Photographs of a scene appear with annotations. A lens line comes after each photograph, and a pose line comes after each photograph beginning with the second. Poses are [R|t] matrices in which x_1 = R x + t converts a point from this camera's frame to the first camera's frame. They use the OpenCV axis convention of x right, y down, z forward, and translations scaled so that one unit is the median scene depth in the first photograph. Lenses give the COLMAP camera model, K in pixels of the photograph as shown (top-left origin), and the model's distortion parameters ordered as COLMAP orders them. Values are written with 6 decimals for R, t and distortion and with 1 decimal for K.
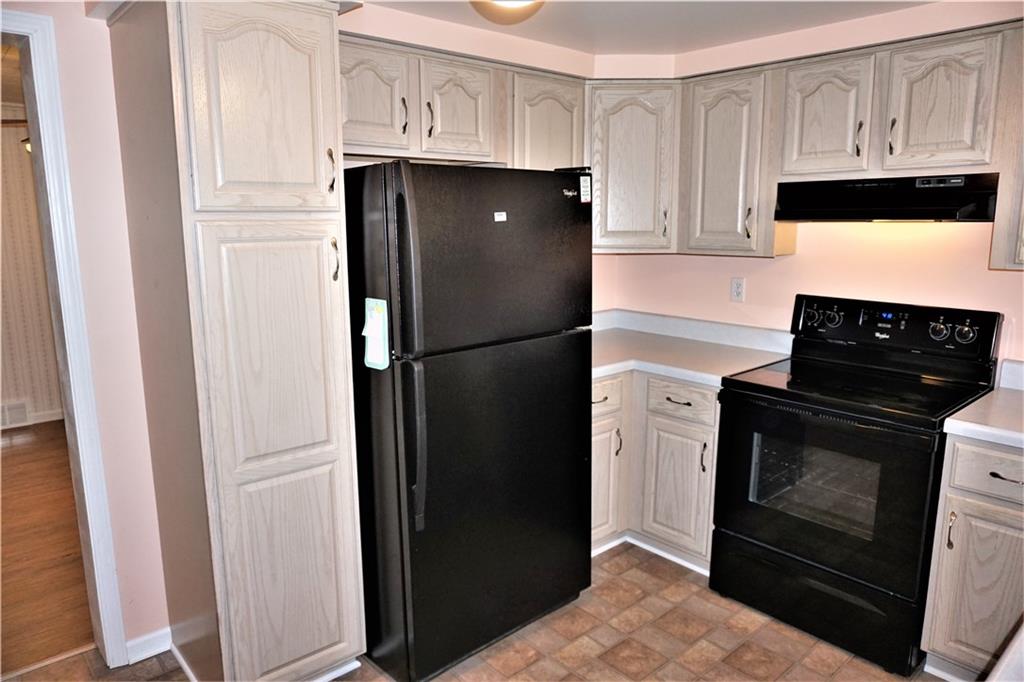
lens RADIAL K [[685.3, 0, 513.0], [0, 685.3, 346.2], [0, 0, 1]] dist [-0.053071, 0.029286]
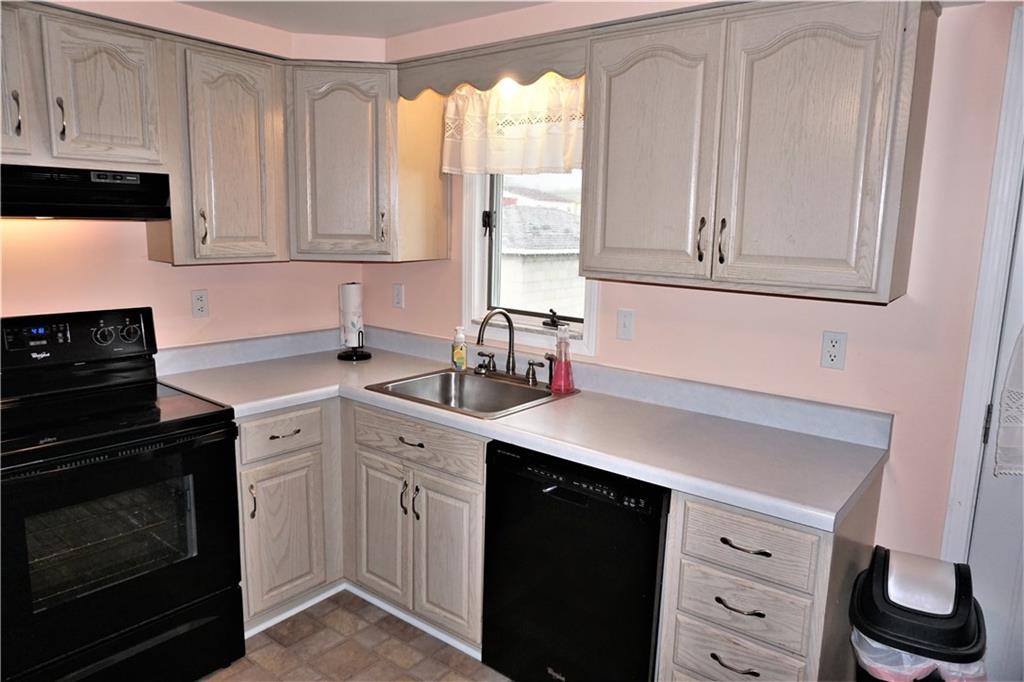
lens RADIAL K [[685.3, 0, 513.0], [0, 685.3, 346.2], [0, 0, 1]] dist [-0.053071, 0.029286]
pose [[-0.179519, -0.169411, 0.969058, -0.429677], [0.158160, 0.967276, 0.198399, -0.117092], [-0.970958, 0.188882, -0.146850, 0.654427]]
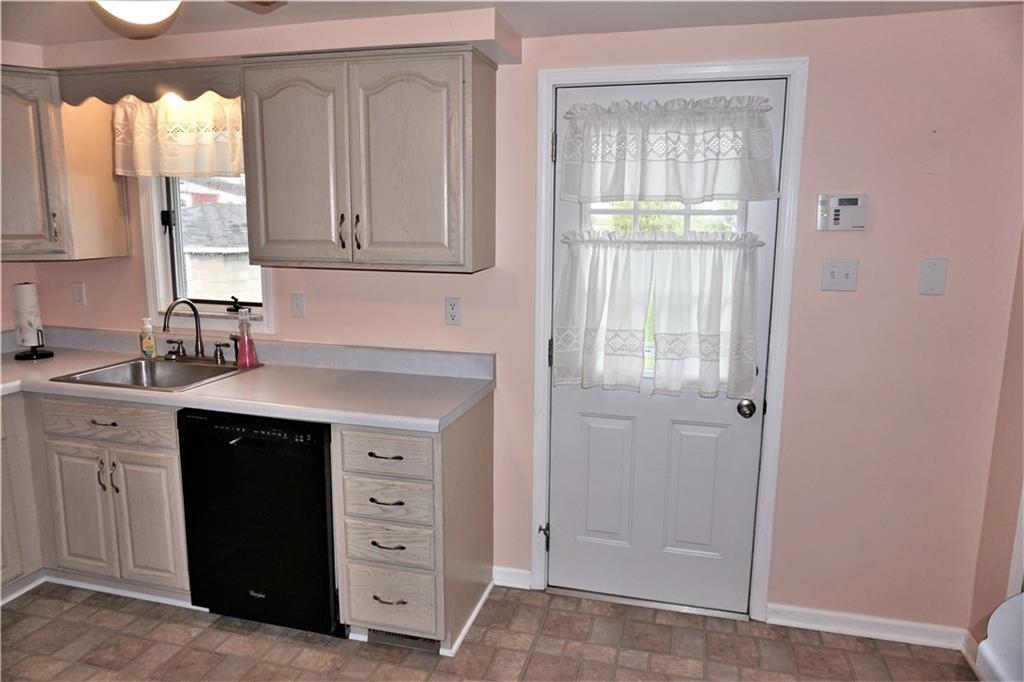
lens RADIAL K [[685.3, 0, 513.0], [0, 685.3, 346.2], [0, 0, 1]] dist [-0.053071, 0.029286]
pose [[-0.554384, -0.144426, 0.819634, -0.580660], [0.145430, 0.952865, 0.266269, -0.116411], [-0.819456, 0.266814, -0.507249, 0.655729]]
